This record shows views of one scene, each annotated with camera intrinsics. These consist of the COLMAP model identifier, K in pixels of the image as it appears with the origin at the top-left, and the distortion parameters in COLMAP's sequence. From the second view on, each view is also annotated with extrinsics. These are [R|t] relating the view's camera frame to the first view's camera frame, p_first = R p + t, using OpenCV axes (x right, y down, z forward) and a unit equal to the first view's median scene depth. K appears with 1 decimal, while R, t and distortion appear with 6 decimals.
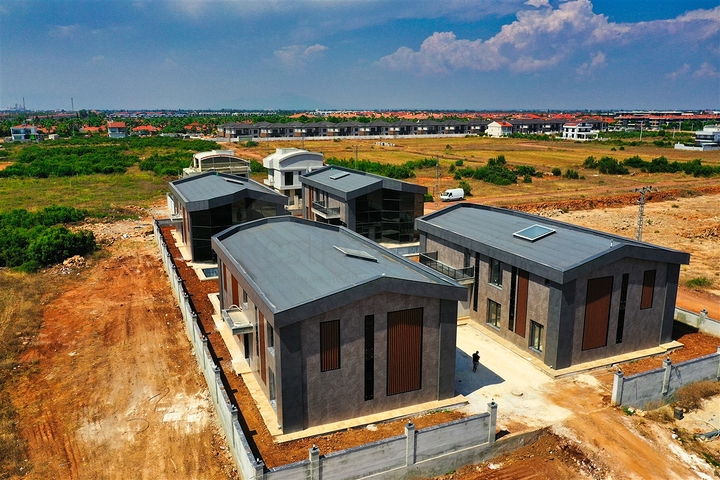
lens RADIAL K [[574.2, 0, 357.5], [0, 574.2, 240.5], [0, 0, 1]] dist [0.002829, 0.004956]
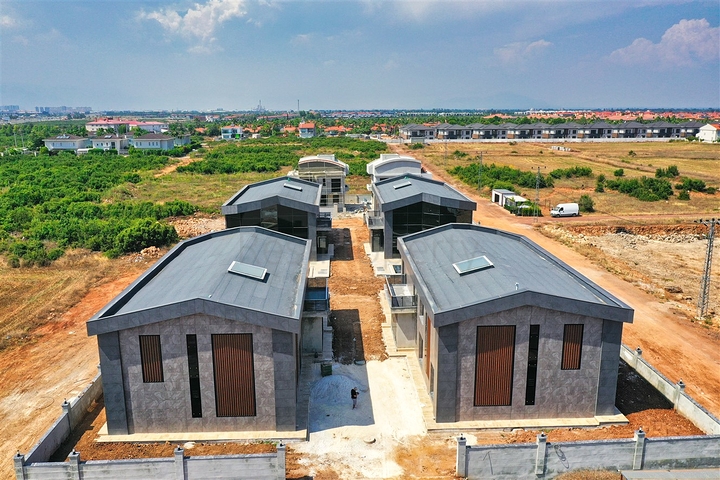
lens RADIAL K [[574.2, 0, 357.5], [0, 574.2, 240.5], [0, 0, 1]] dist [0.002829, 0.004956]
pose [[0.934974, 0.075617, -0.346562, 0.433112], [-0.075239, 0.997059, 0.014567, -0.049583], [0.346644, 0.012455, 0.937914, 0.100763]]
